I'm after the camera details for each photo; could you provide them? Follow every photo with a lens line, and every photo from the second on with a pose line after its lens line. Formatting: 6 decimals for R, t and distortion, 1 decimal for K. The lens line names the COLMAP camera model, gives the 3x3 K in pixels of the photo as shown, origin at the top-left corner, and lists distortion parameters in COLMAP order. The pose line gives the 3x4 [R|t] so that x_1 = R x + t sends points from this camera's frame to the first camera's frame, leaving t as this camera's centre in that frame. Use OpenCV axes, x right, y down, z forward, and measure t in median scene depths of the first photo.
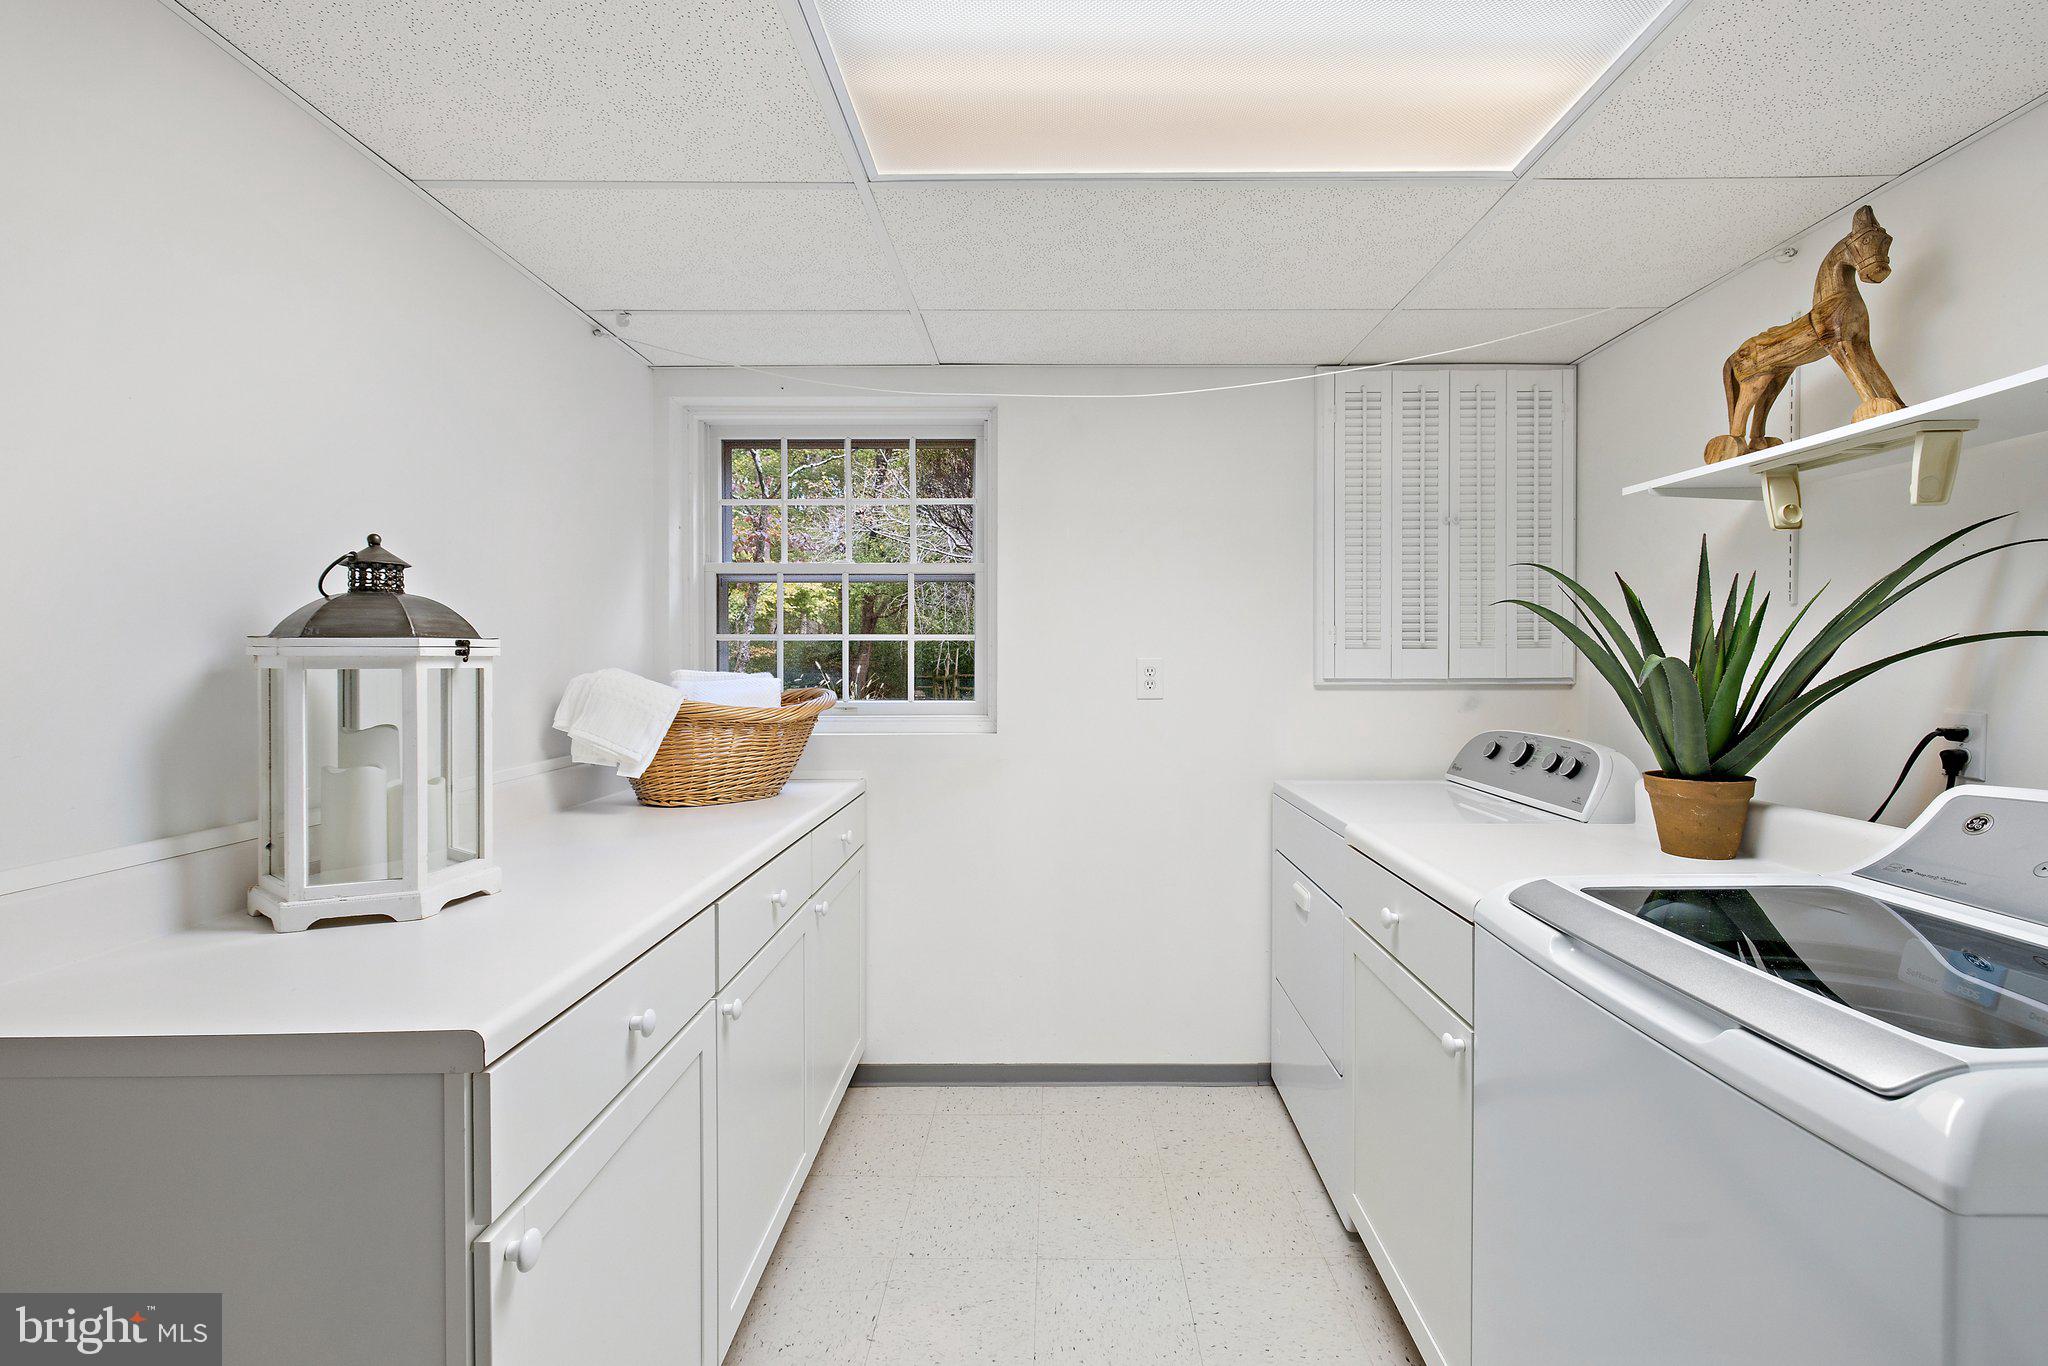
lens RADIAL K [[891.3, 0, 1048.7], [0, 891.3, 669.1], [0, 0, 1]] dist [0.002192, 0.000386]
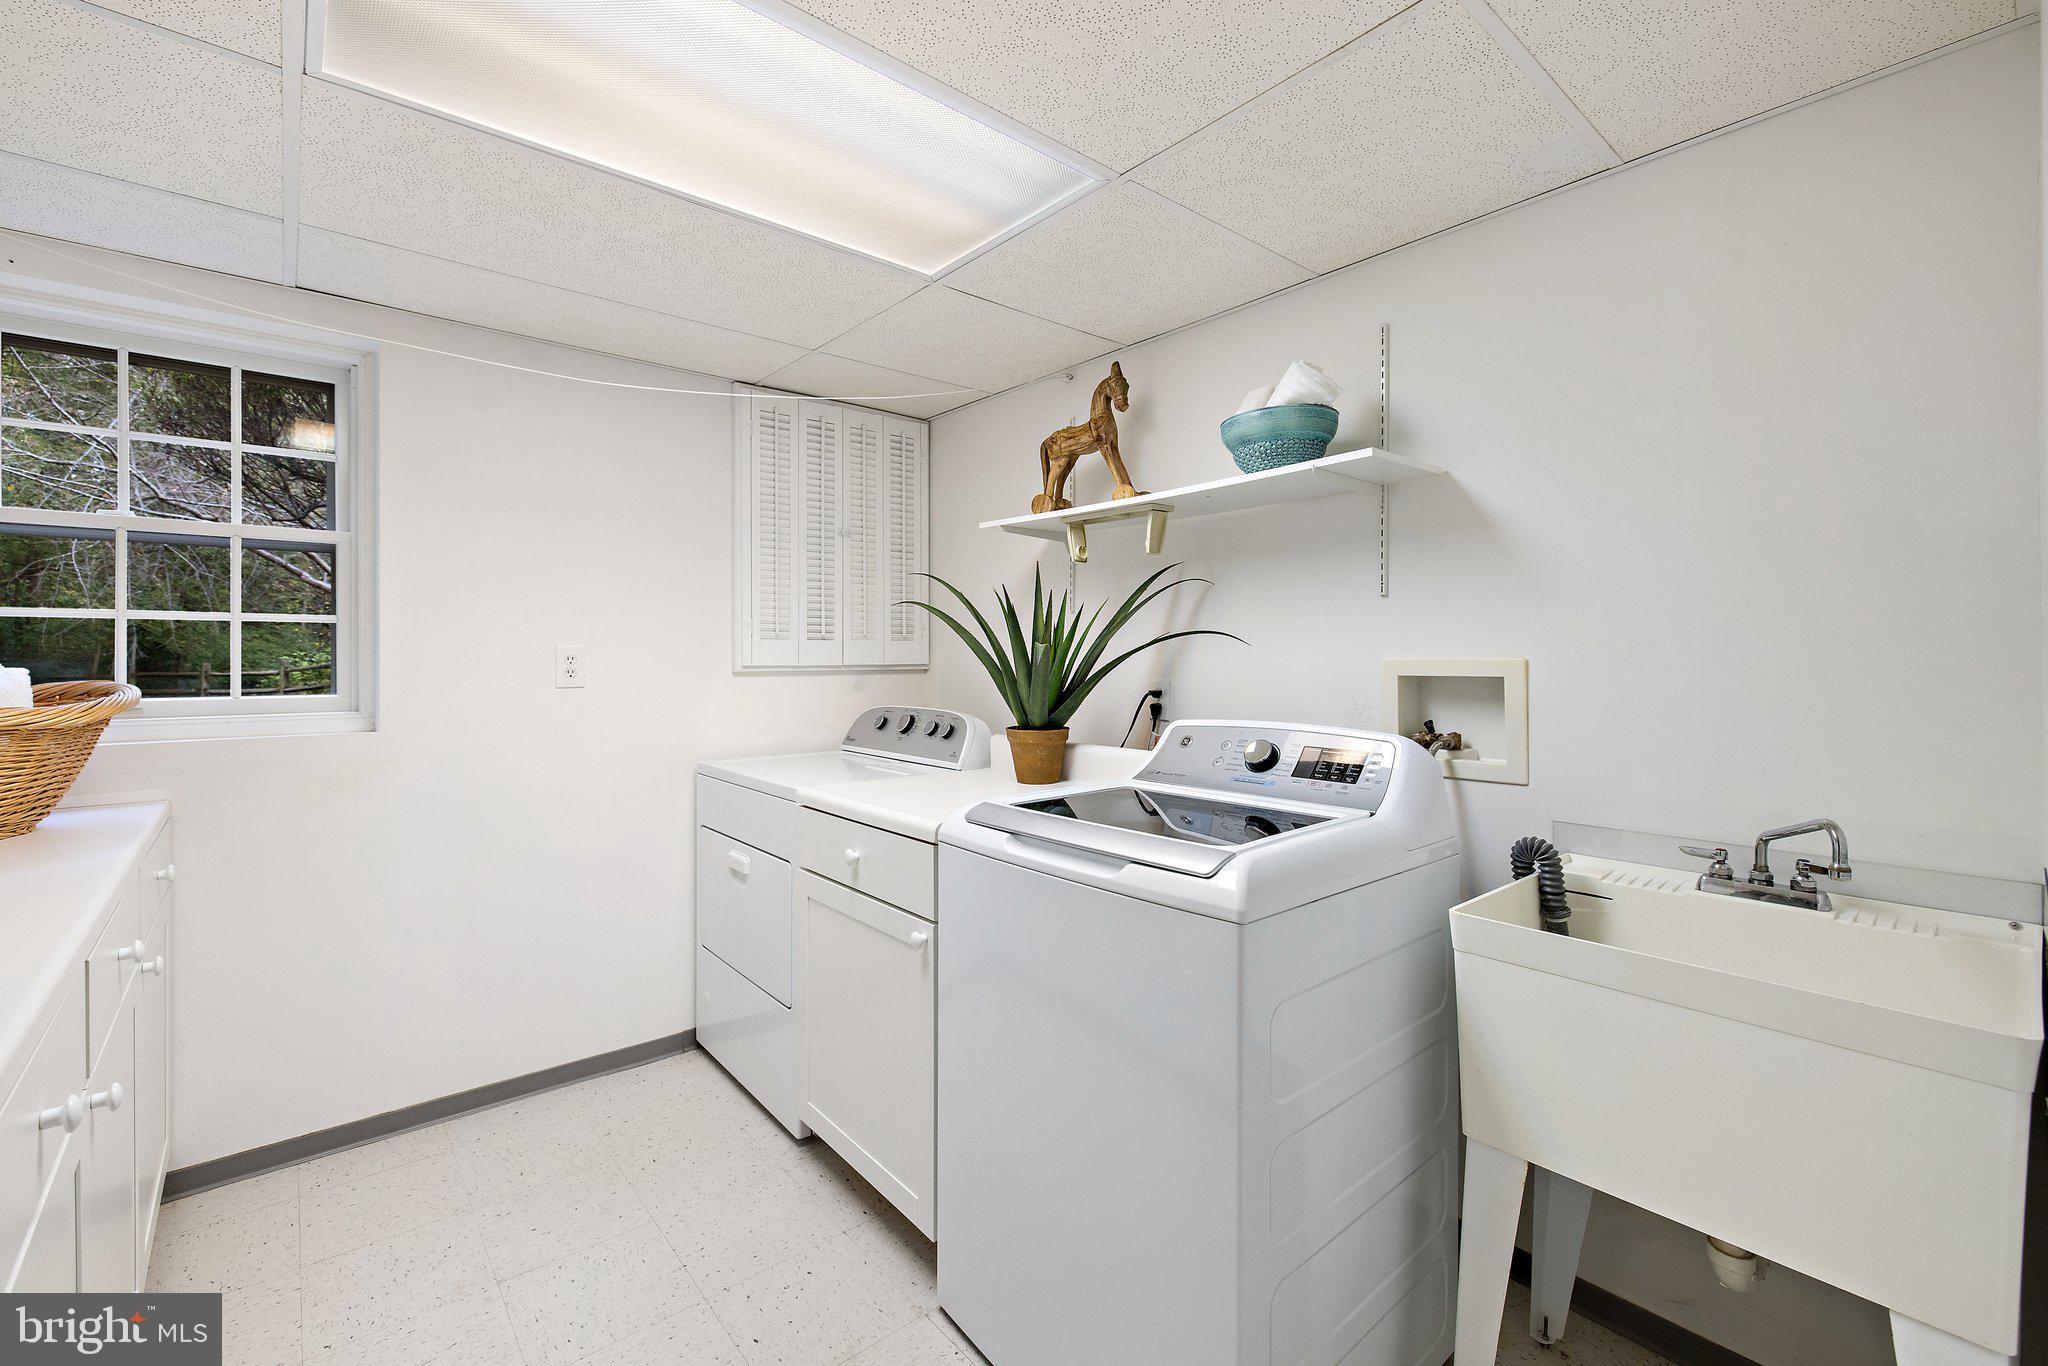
lens RADIAL K [[870.3, 0, 988.0], [0, 870.3, 659.5], [0, 0, 1]] dist [0.002405, 0.000125]
pose [[0.775704, -0.000599, 0.631097, -0.194304], [0.003890, 0.999985, -0.003833, 0.011617], [-0.631085, 0.005428, 0.775695, -0.039664]]
